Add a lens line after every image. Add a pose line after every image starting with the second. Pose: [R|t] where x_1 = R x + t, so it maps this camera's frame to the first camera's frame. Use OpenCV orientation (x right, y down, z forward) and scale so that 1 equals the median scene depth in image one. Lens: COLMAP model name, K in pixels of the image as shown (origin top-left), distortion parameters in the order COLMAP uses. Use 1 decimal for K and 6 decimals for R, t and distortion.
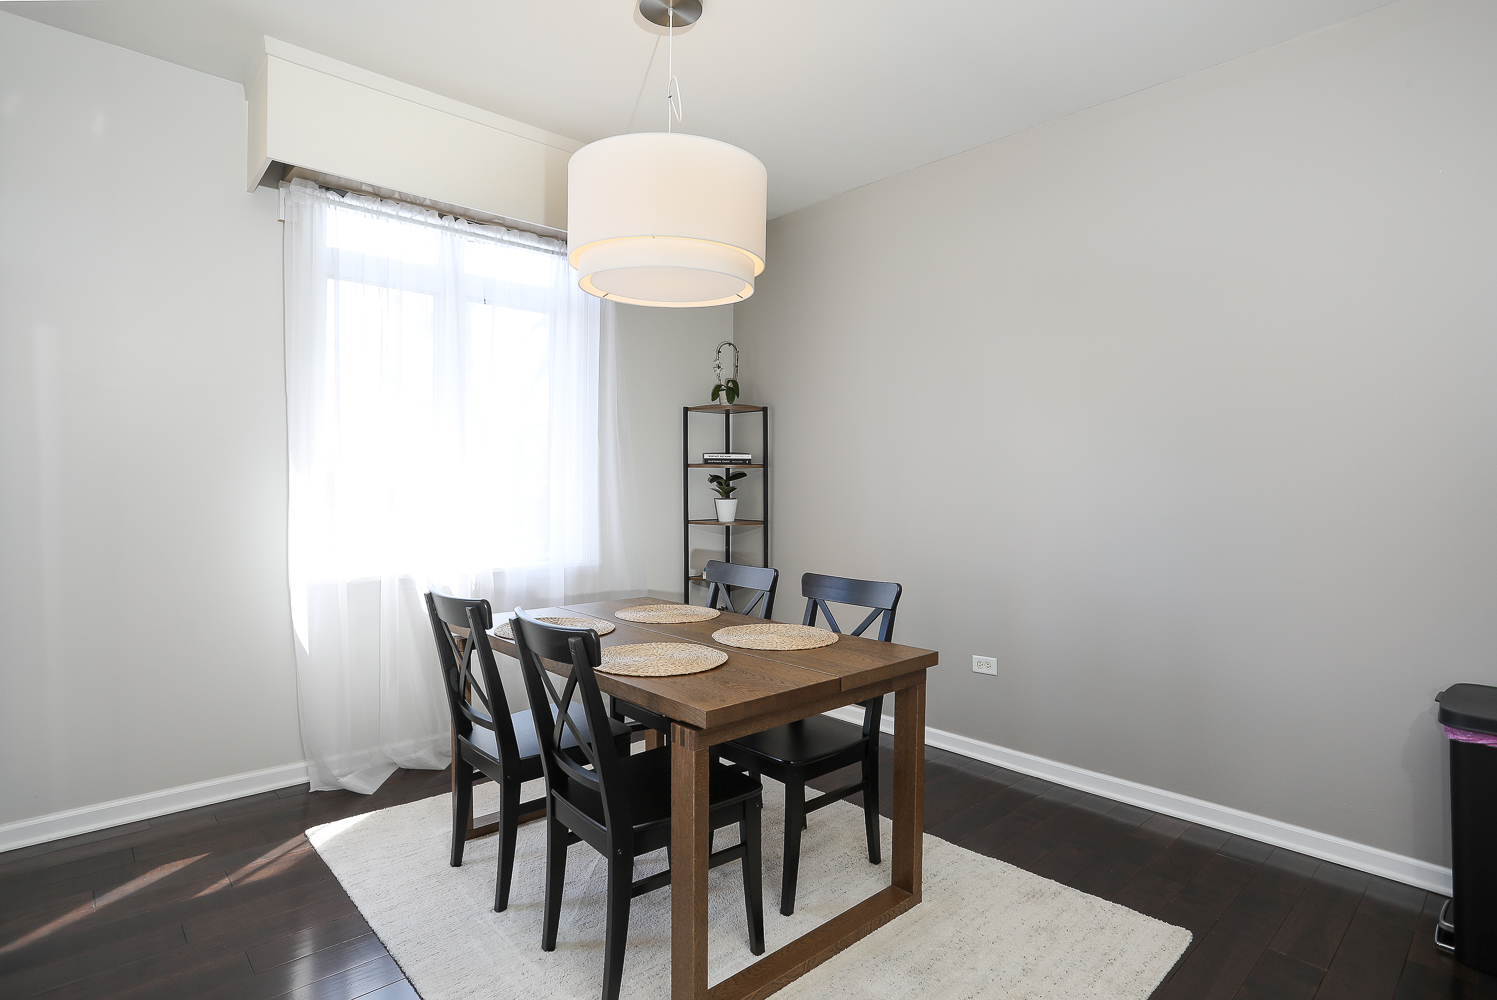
lens RADIAL K [[765.4, 0, 752.4], [0, 765.4, 494.0], [0, 0, 1]] dist [-0.040989, 0.018358]
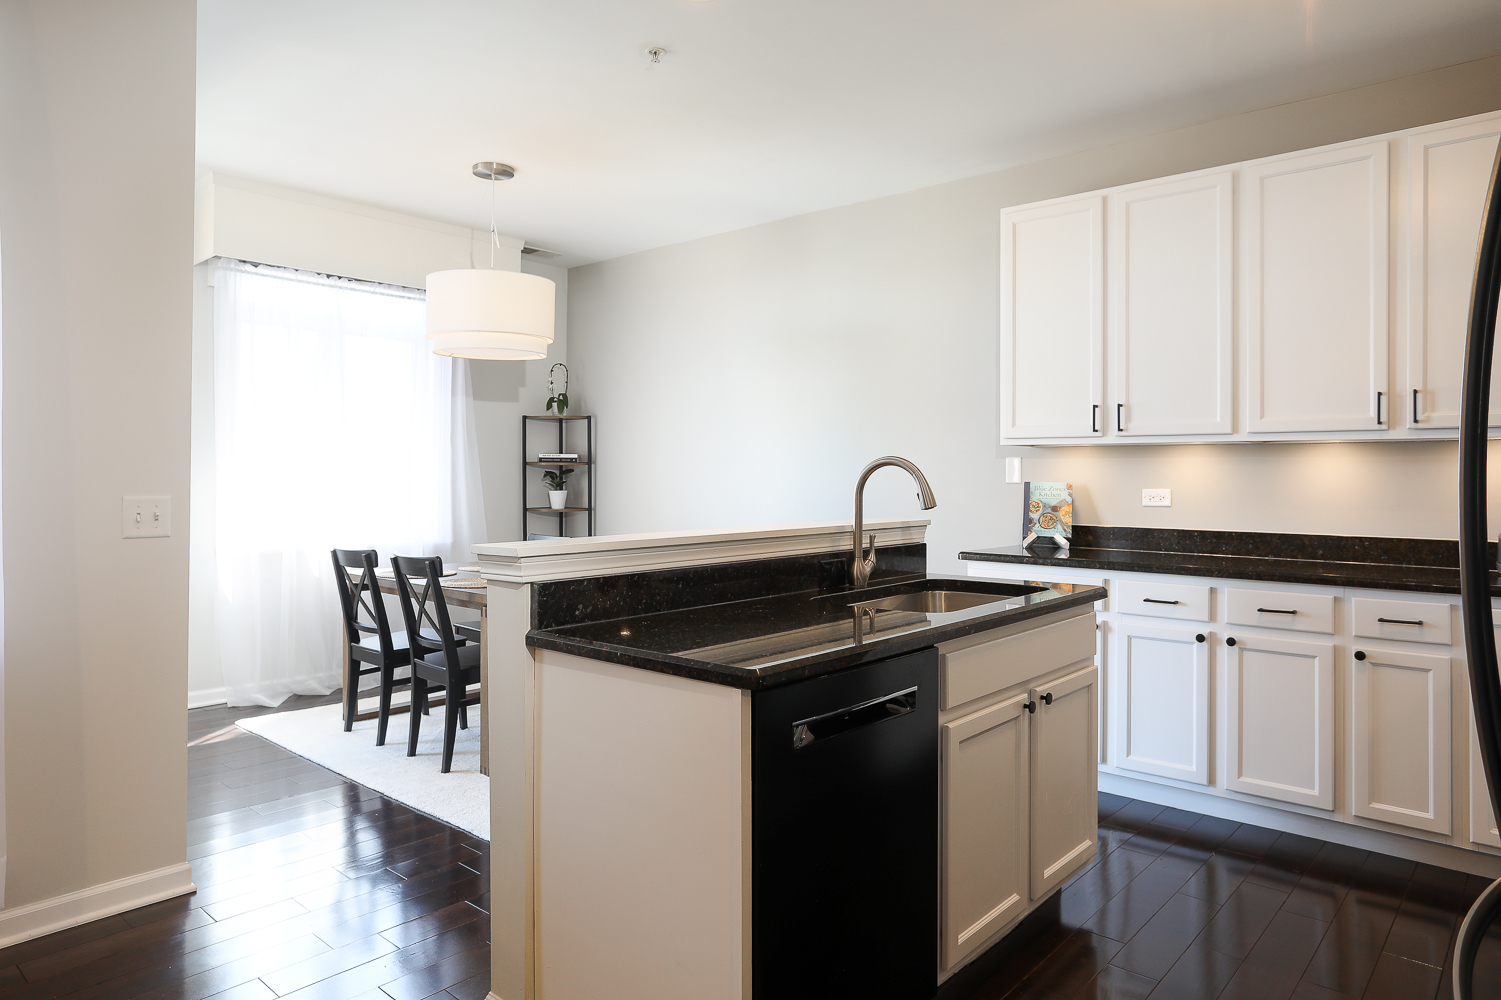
lens RADIAL K [[940.0, 0, 727.6], [0, 940.0, 466.1], [0, 0, 1]] dist [-0.006502, 0.001177]
pose [[0.997590, -0.005157, 0.069193, 0.170159], [0.006996, 0.999628, -0.026367, 0.012178], [-0.069031, 0.026788, 0.997255, -0.675812]]
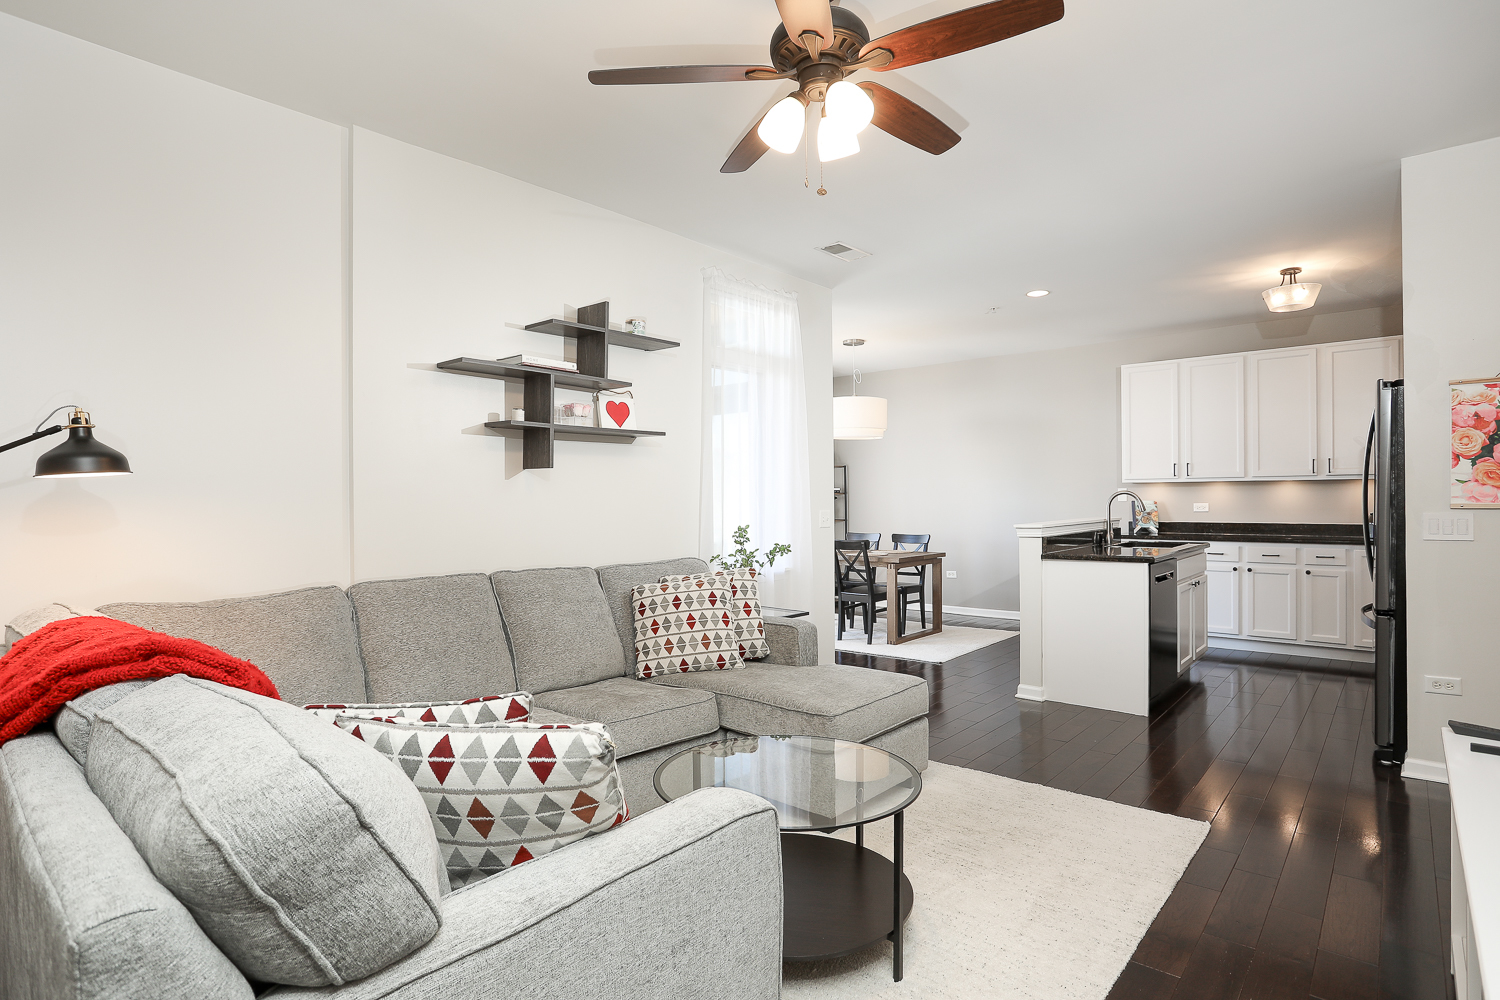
lens RADIAL K [[766.9, 0, 746.4], [0, 766.9, 502.5], [0, 0, 1]] dist [-0.040989, 0.018358]
pose [[0.995591, -0.017791, 0.092100, -0.580670], [0.019221, 0.999708, -0.014664, 0.017638], [-0.091812, 0.016369, 0.995642, -1.398429]]
